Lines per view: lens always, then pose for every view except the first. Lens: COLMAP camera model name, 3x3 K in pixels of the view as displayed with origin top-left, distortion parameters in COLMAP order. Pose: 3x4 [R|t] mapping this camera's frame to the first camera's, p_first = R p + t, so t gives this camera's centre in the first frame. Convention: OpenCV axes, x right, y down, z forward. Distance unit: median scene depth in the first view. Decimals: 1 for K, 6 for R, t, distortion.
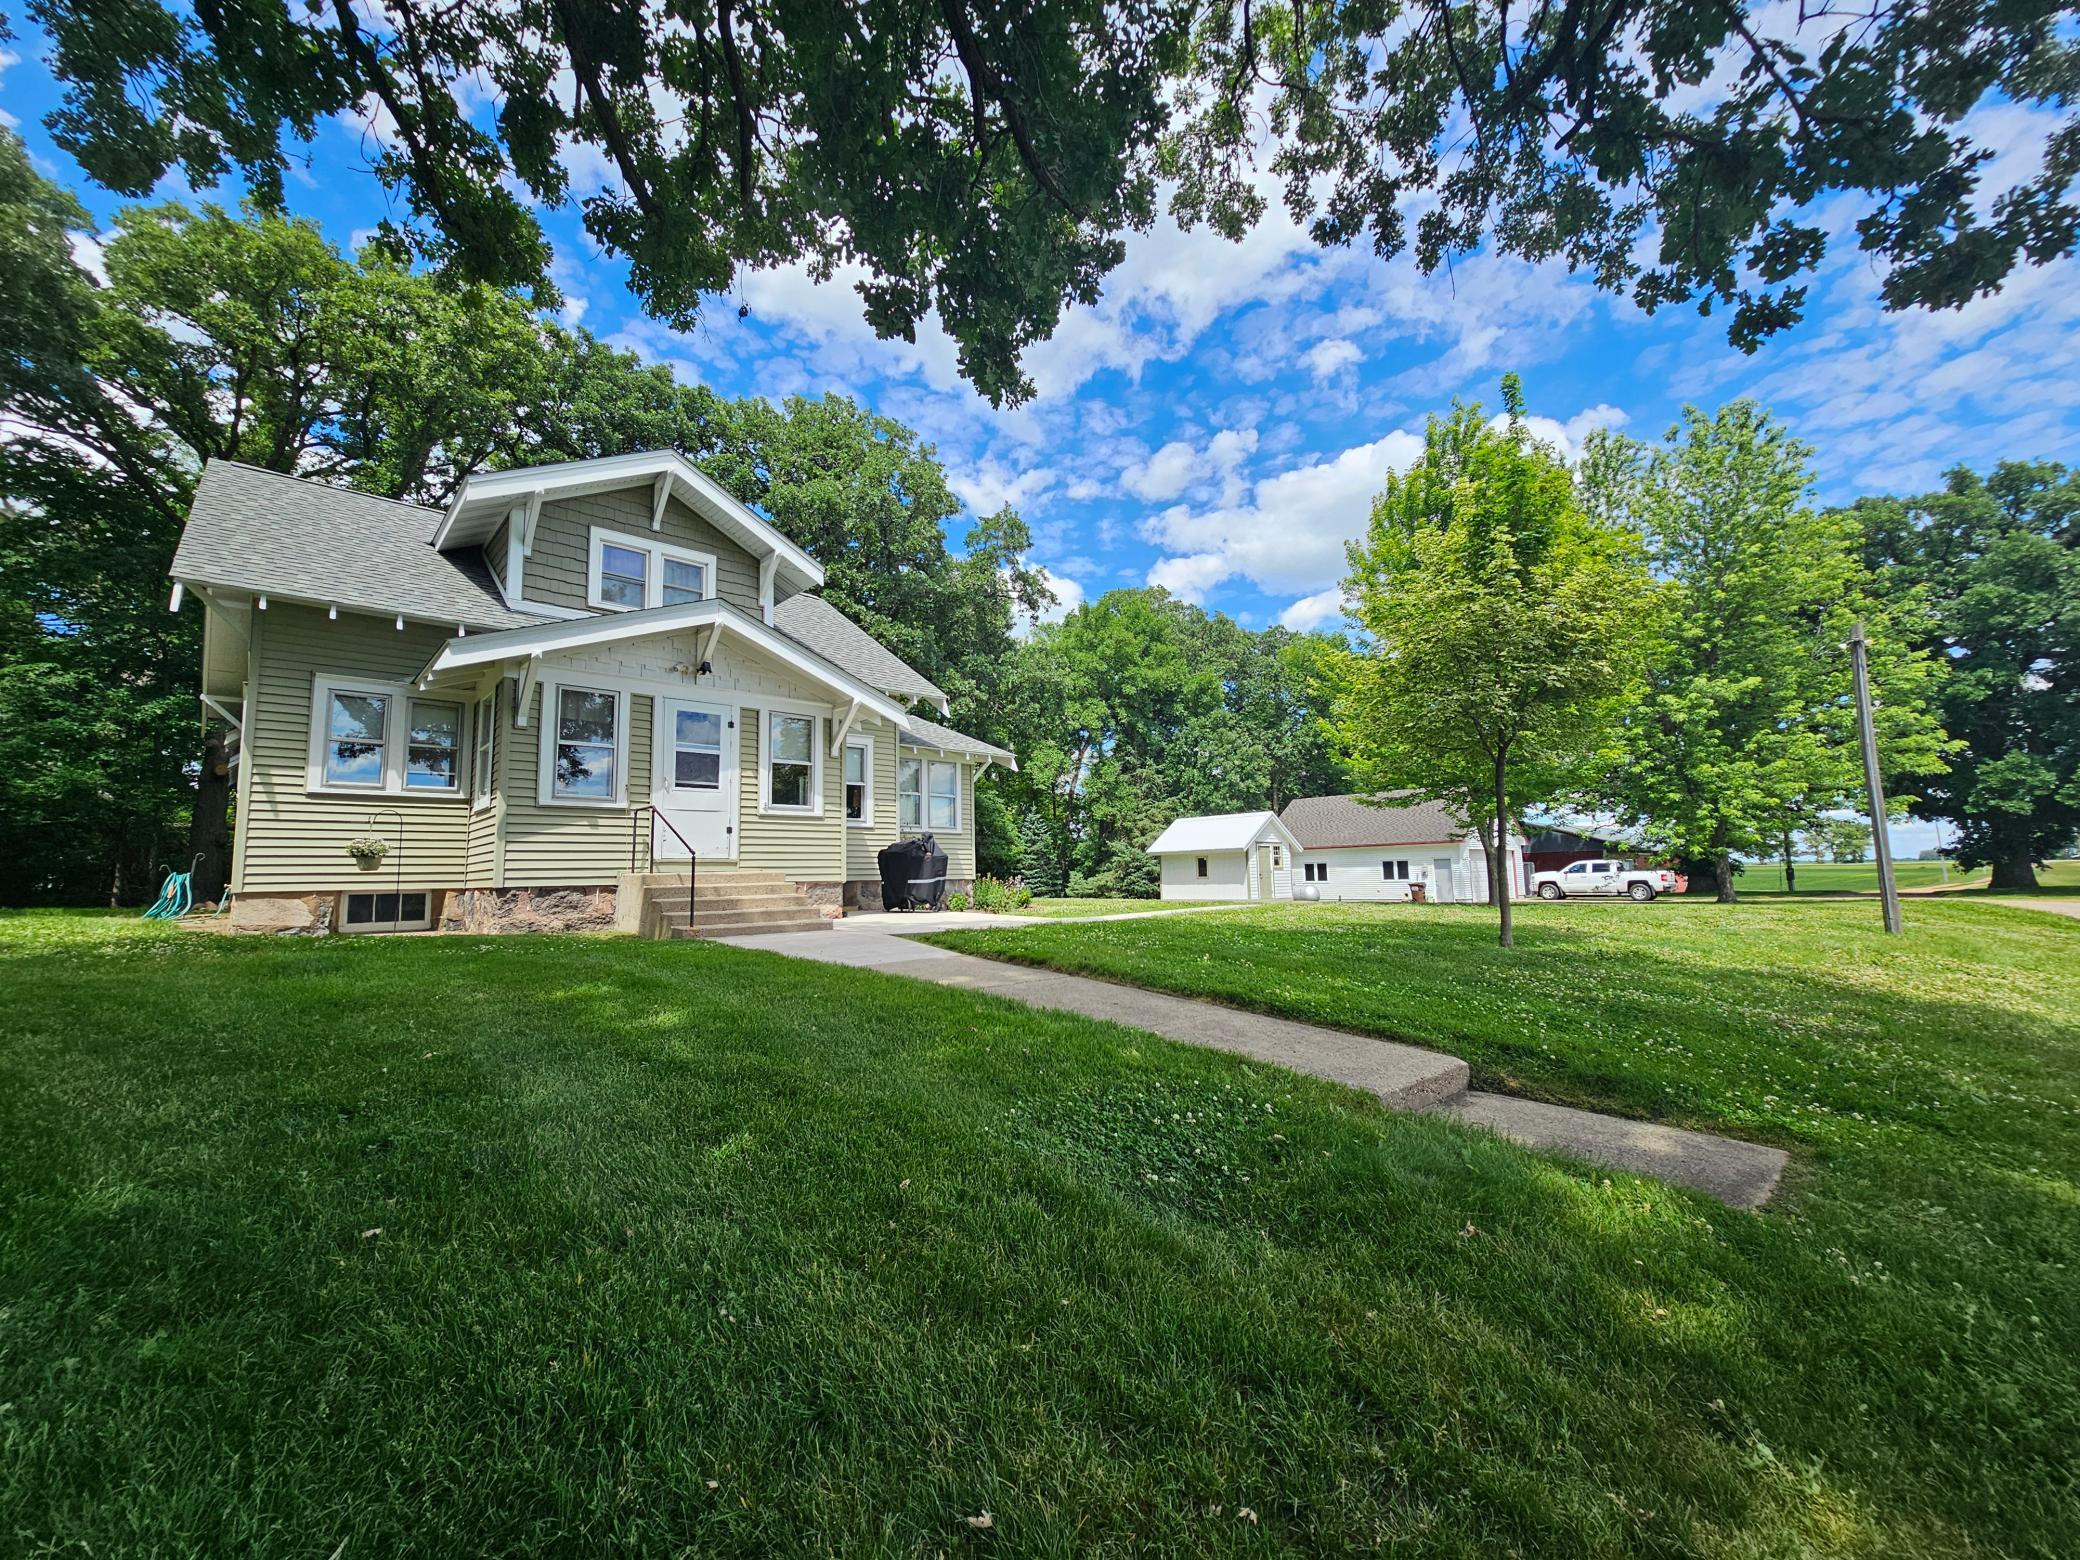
lens RADIAL K [[843.9, 0, 1040.0], [0, 843.9, 780.0], [0, 0, 1]] dist [0.002584, -0.002900]
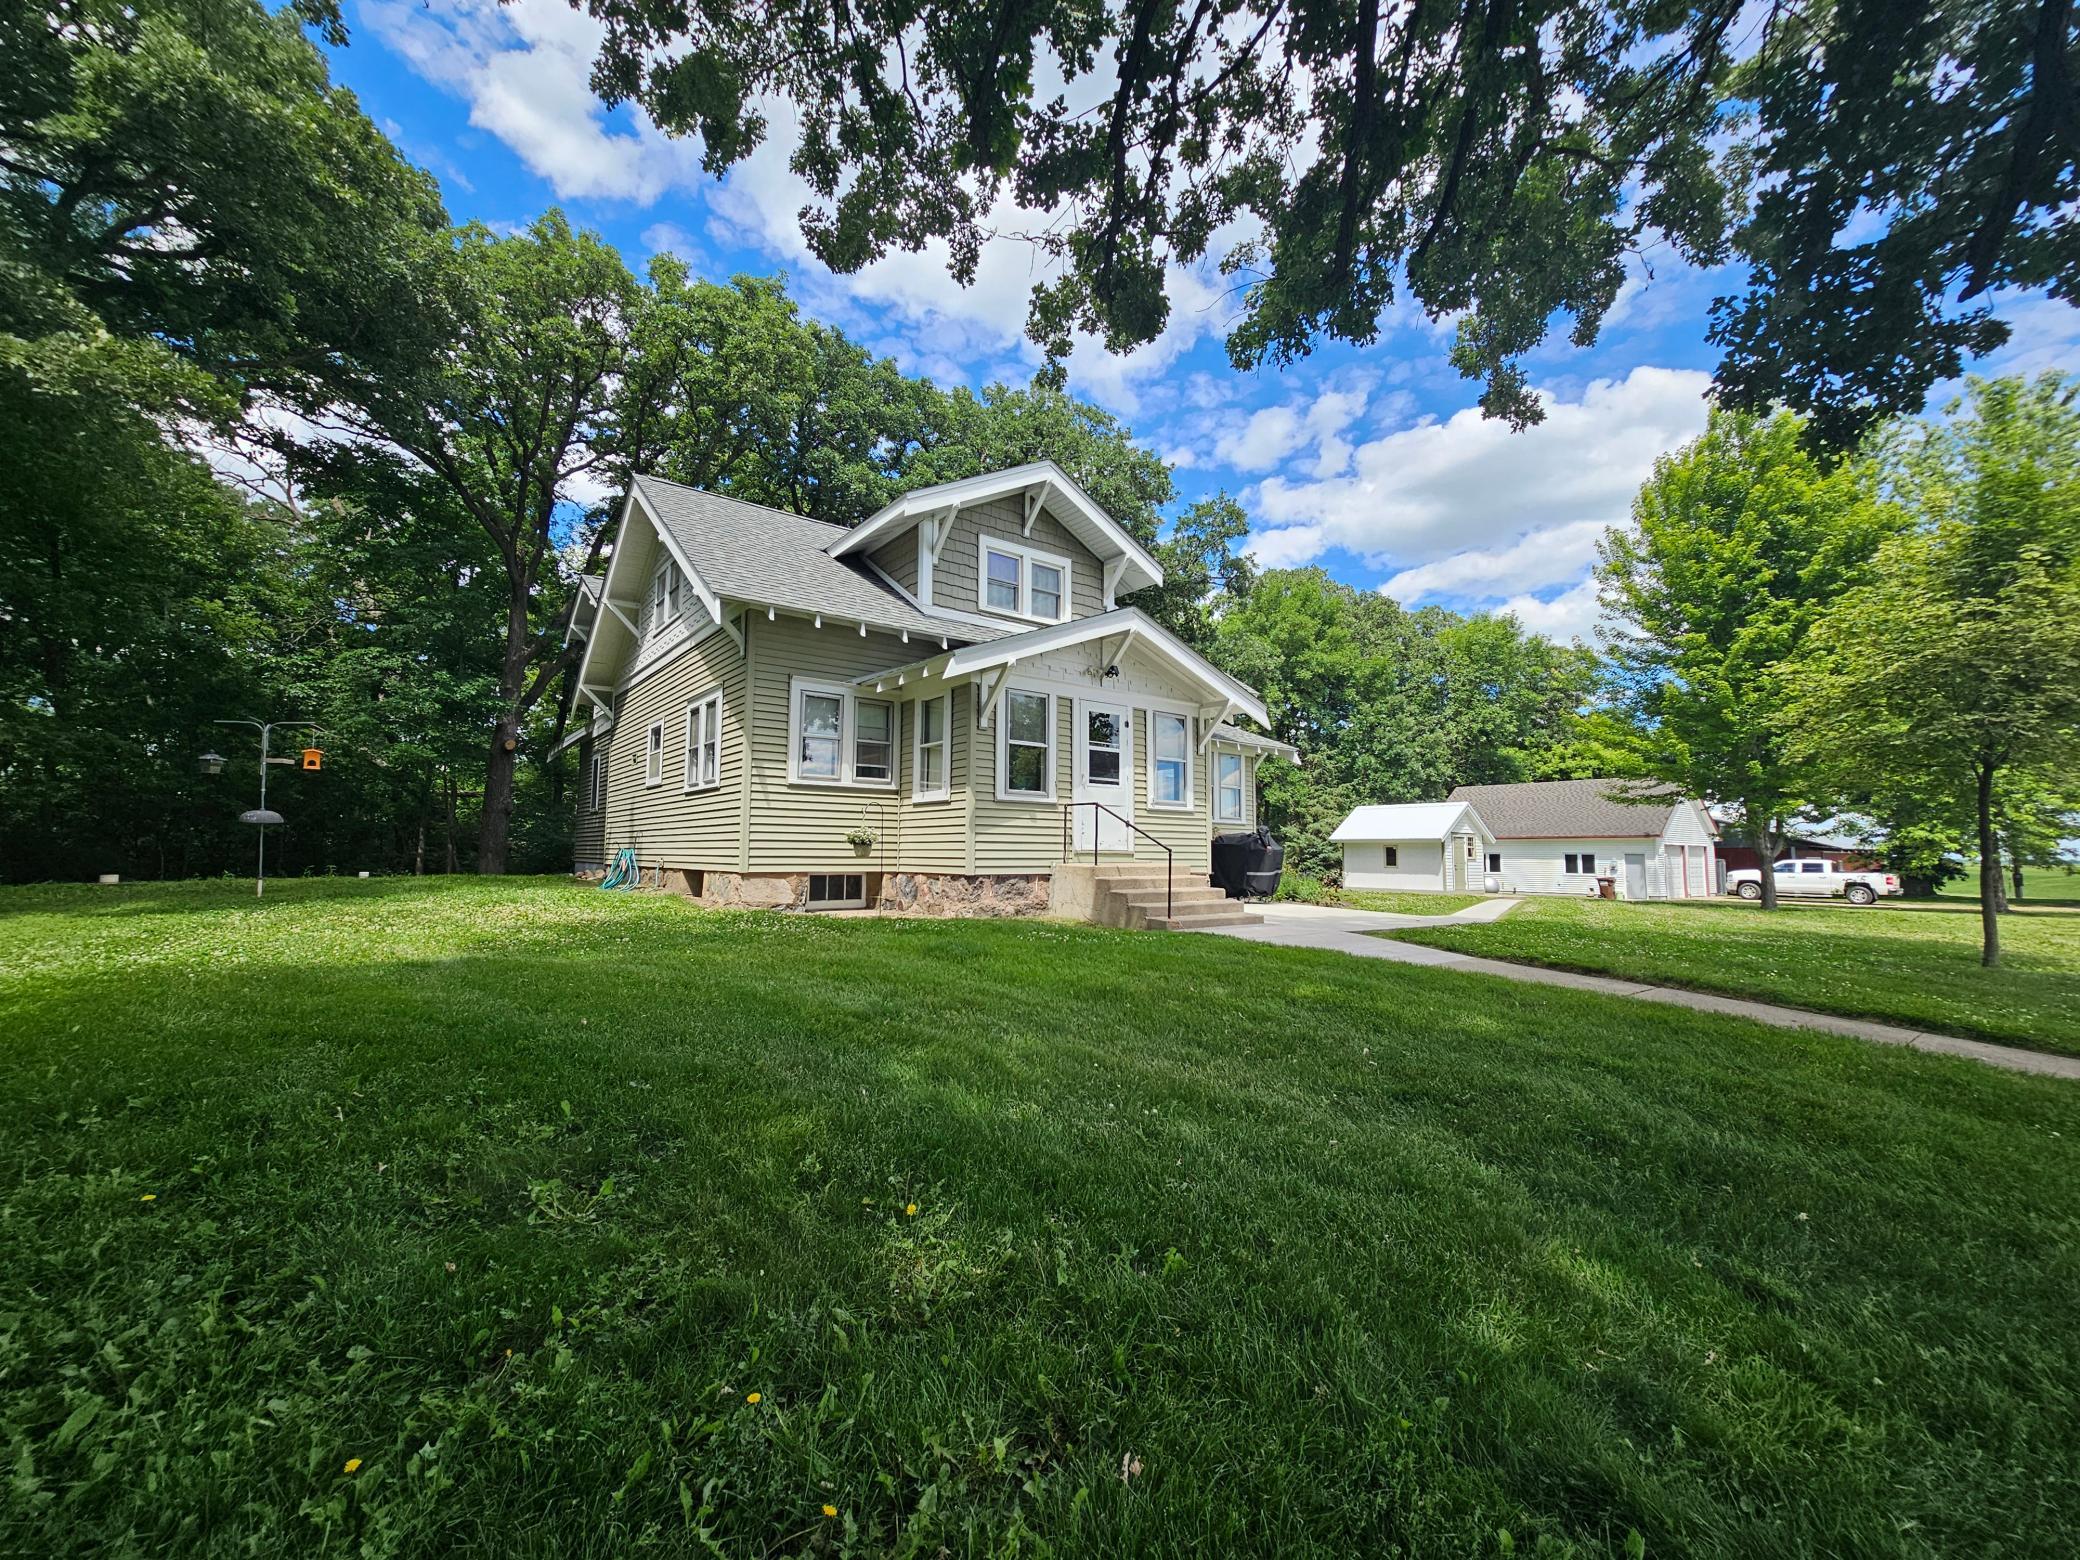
lens RADIAL K [[843.9, 0, 1040.0], [0, 843.9, 780.0], [0, 0, 1]] dist [0.002584, -0.002900]
pose [[0.995197, 0.021169, -0.095576, -0.167401], [-0.018331, 0.999367, 0.030479, -0.011665], [0.096161, -0.028581, 0.994955, -0.030104]]
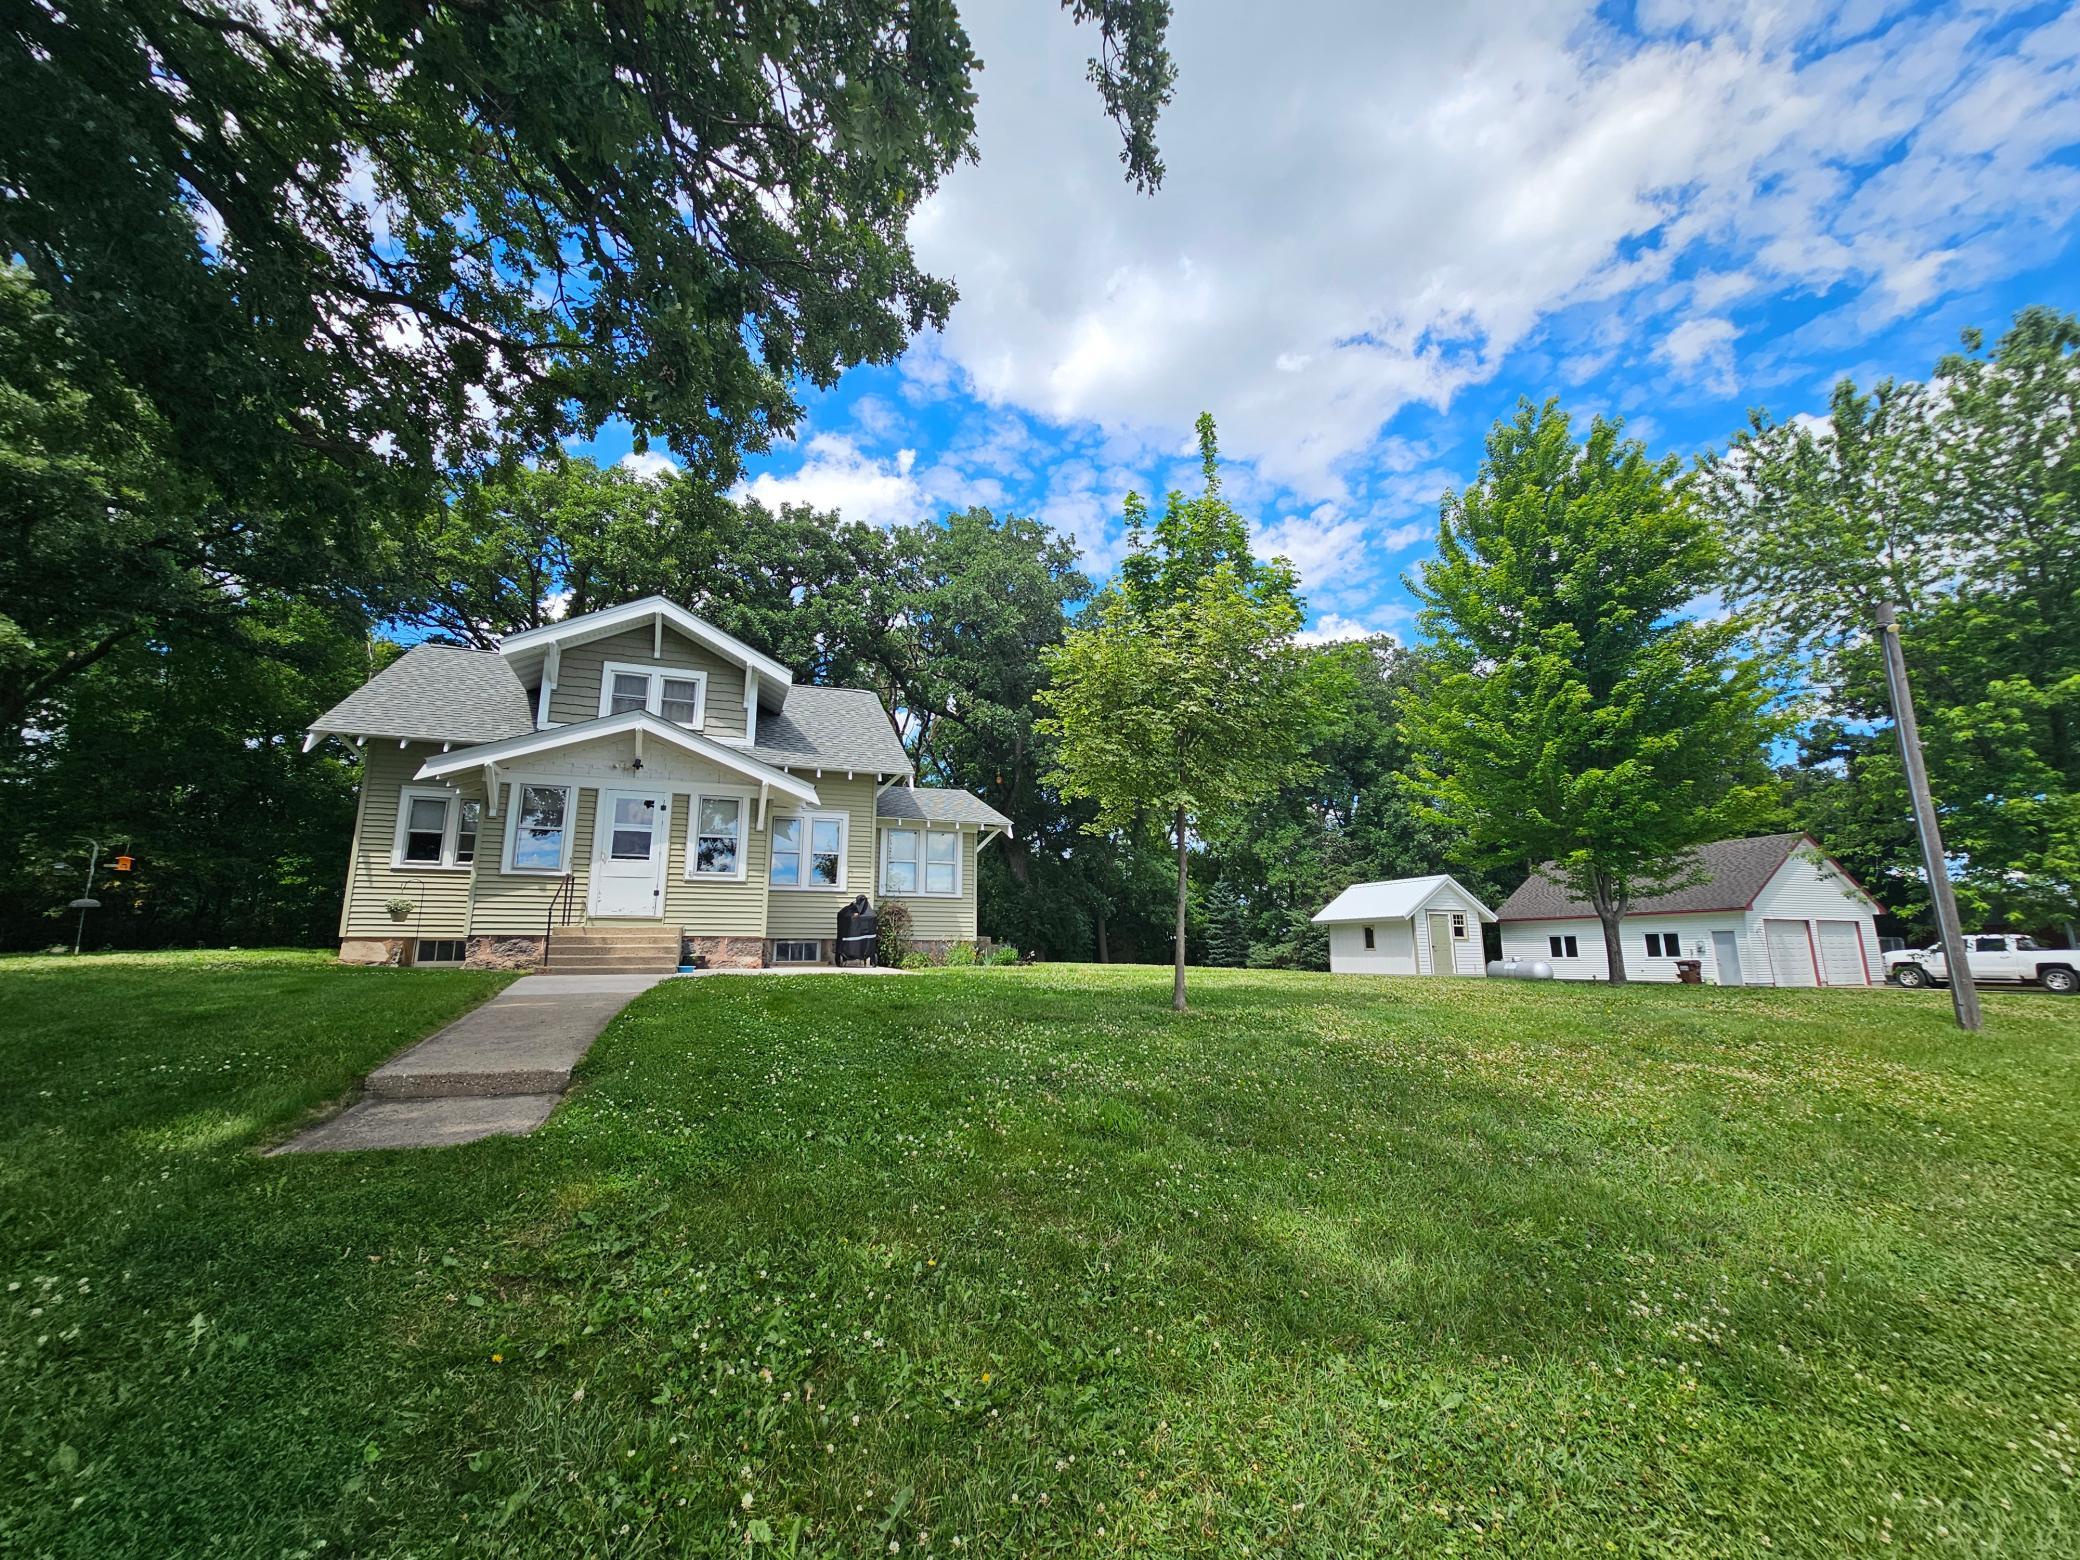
lens RADIAL K [[843.9, 0, 1040.0], [0, 843.9, 780.0], [0, 0, 1]] dist [0.002584, -0.002900]
pose [[0.929702, -0.056367, -0.363973, 0.272915], [0.025592, 0.995718, -0.088833, 0.008395], [0.367422, 0.073273, 0.927164, 0.020640]]
